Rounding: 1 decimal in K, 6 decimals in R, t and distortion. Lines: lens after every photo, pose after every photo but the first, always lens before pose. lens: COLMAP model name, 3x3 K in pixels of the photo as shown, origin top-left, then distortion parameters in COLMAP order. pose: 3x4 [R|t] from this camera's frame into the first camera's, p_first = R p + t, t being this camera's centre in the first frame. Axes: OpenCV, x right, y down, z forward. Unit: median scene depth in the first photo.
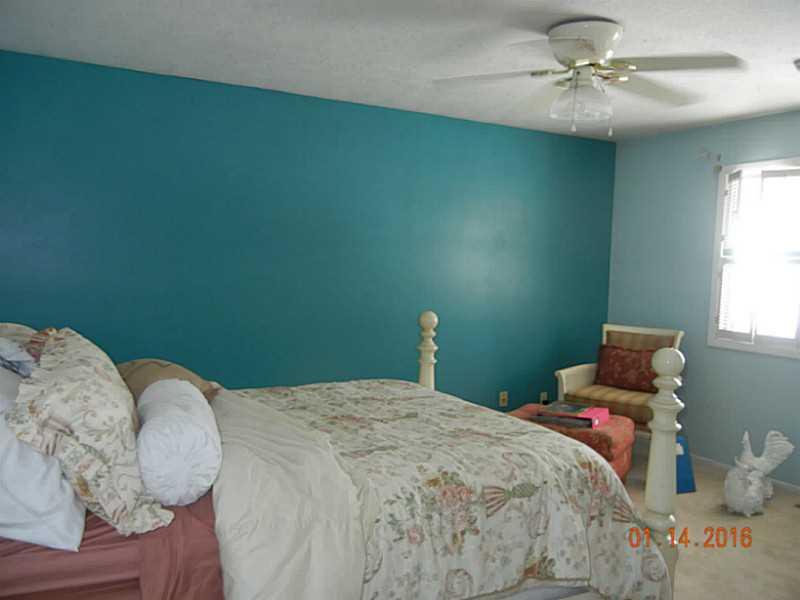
lens RADIAL K [[692.9, 0, 400.0], [0, 692.9, 300.0], [0, 0, 1]] dist [0.016468, 0.001462]
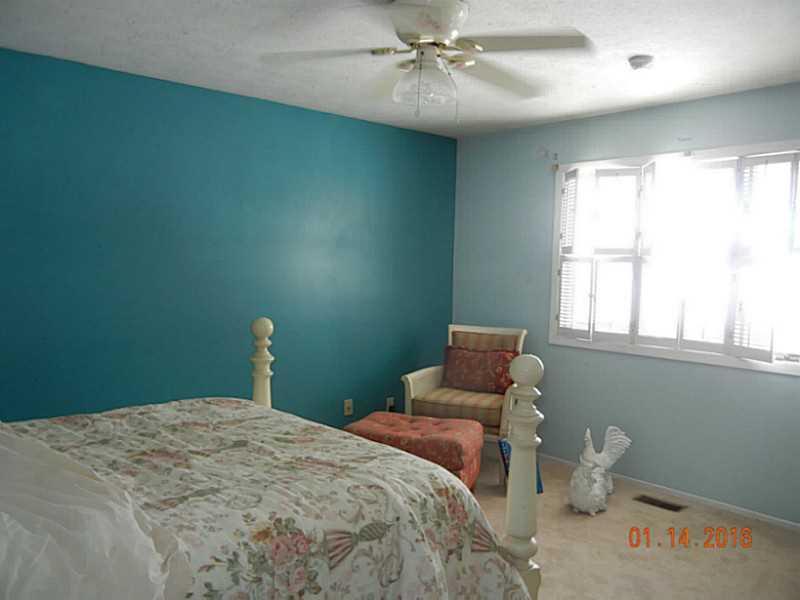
lens RADIAL K [[692.9, 0, 400.0], [0, 692.9, 300.0], [0, 0, 1]] dist [0.016468, 0.001462]
pose [[0.974820, -0.019544, 0.222134, 0.019584], [0.019561, 0.999806, 0.002126, -0.005598], [-0.222132, 0.002273, 0.975014, 0.119920]]
